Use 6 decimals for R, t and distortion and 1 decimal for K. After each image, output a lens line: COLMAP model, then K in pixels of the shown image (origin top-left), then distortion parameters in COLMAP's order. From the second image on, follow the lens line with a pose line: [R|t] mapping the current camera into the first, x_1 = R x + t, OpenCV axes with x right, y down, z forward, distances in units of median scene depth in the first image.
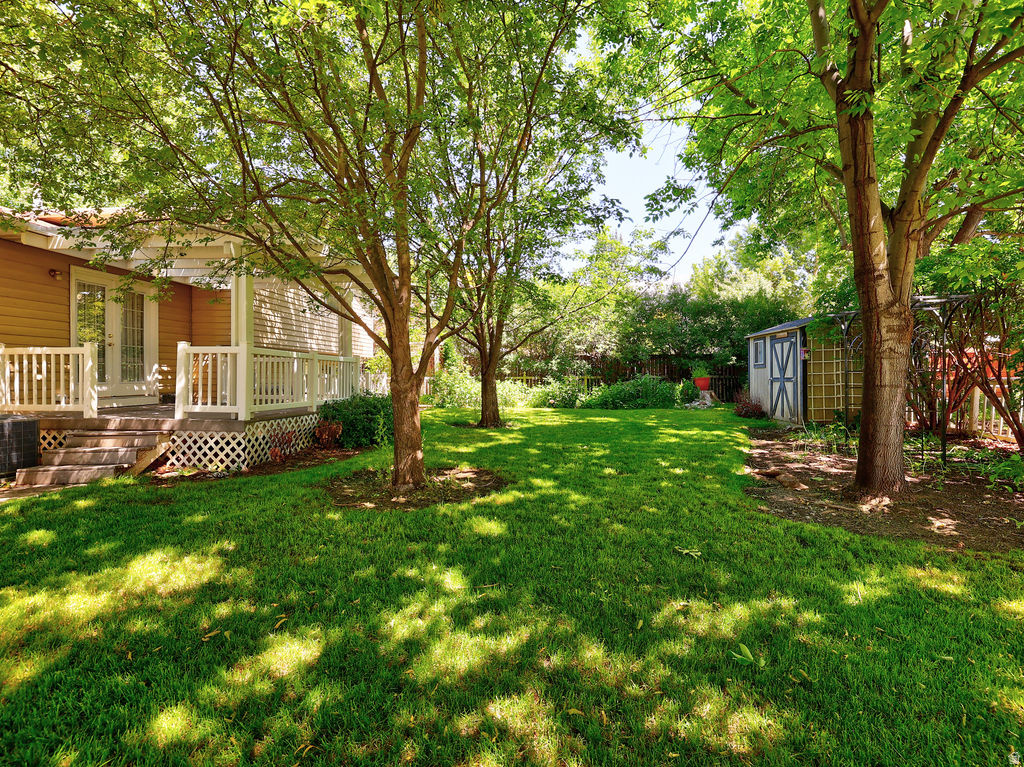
lens RADIAL K [[485.7, 0, 507.0], [0, 485.7, 379.4], [0, 0, 1]] dist [-0.002773, 0.000316]
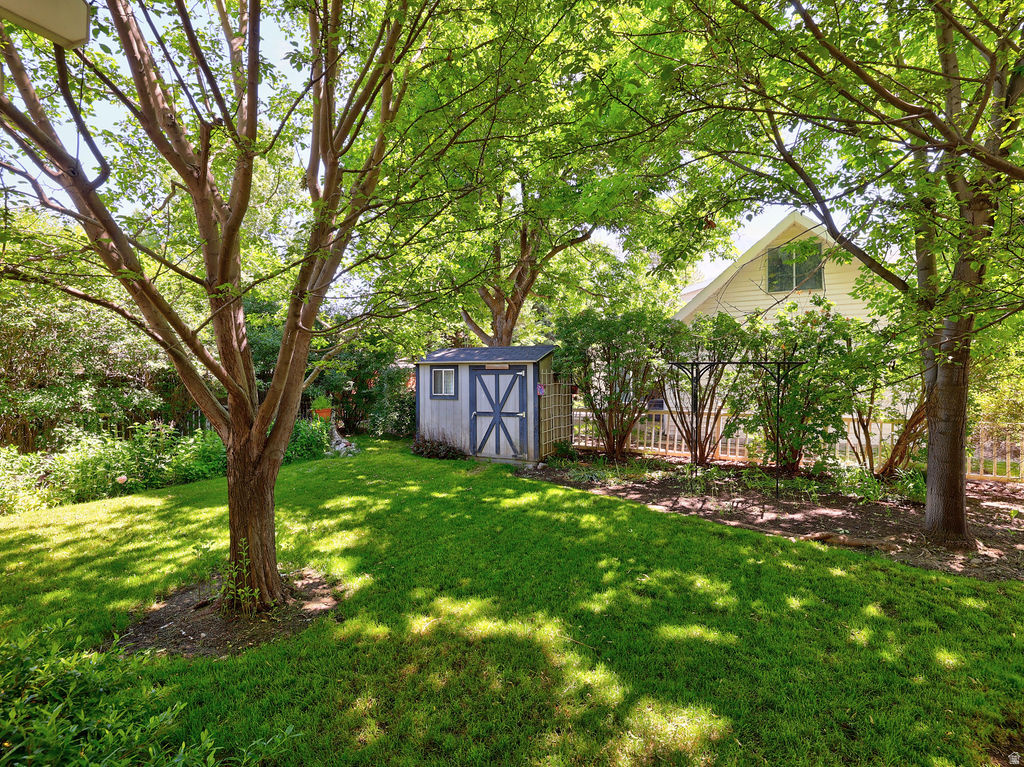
lens RADIAL K [[485.7, 0, 509.7], [0, 485.7, 377.1], [0, 0, 1]] dist [-0.002773, 0.000316]
pose [[0.364008, -0.001041, 0.931395, -0.325385], [0.014710, 0.999881, -0.004632, -0.073649], [-0.931280, 0.015387, 0.363980, 0.720592]]
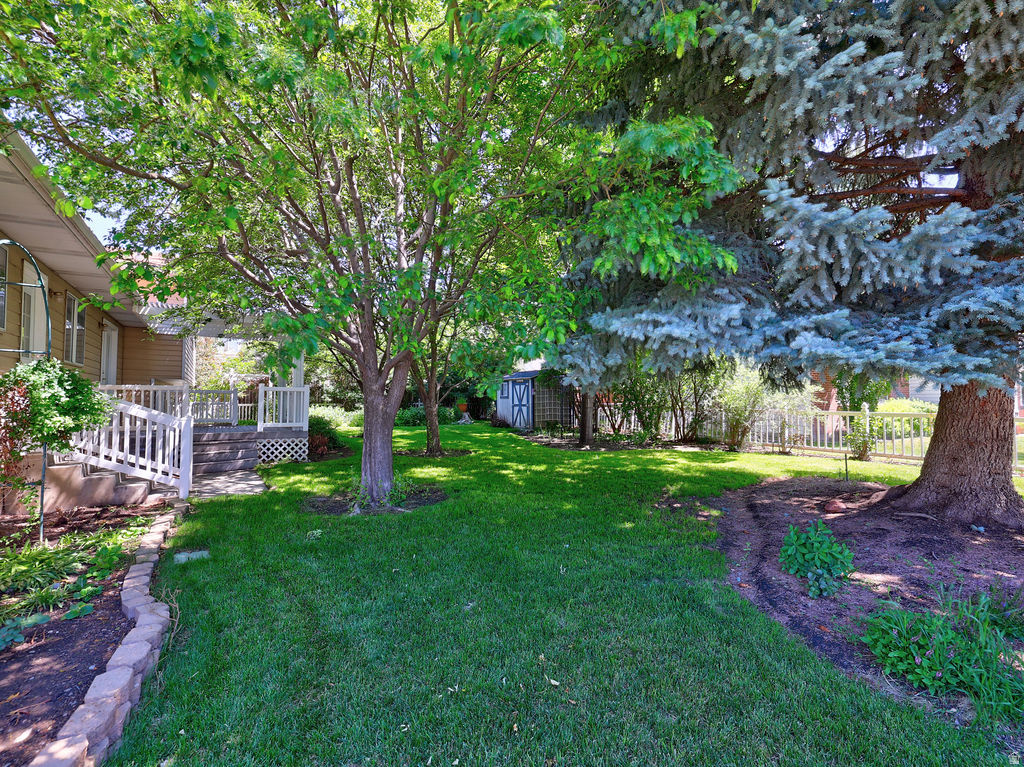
lens RADIAL K [[485.7, 0, 512.3], [0, 485.7, 383.3], [0, 0, 1]] dist [-0.002773, 0.000316]
pose [[0.798219, 0.023284, 0.601918, -0.624822], [0.003545, 0.999054, -0.043348, -0.002894], [-0.602358, 0.036735, 0.797381, -0.493424]]
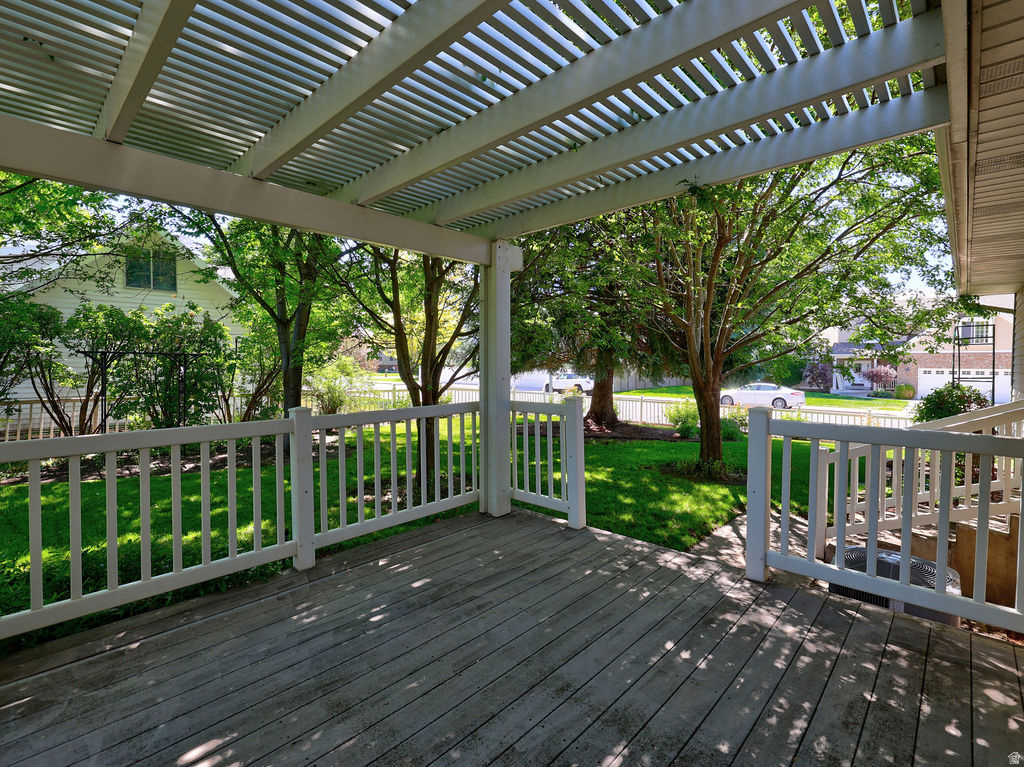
lens RADIAL K [[485.7, 0, 518.6], [0, 485.7, 379.2], [0, 0, 1]] dist [-0.002773, 0.000316]
pose [[-0.797615, -0.019690, 0.602845, -0.617223], [0.004691, 0.999234, 0.038843, -0.077636], [-0.603148, 0.033810, -0.796912, 0.978891]]
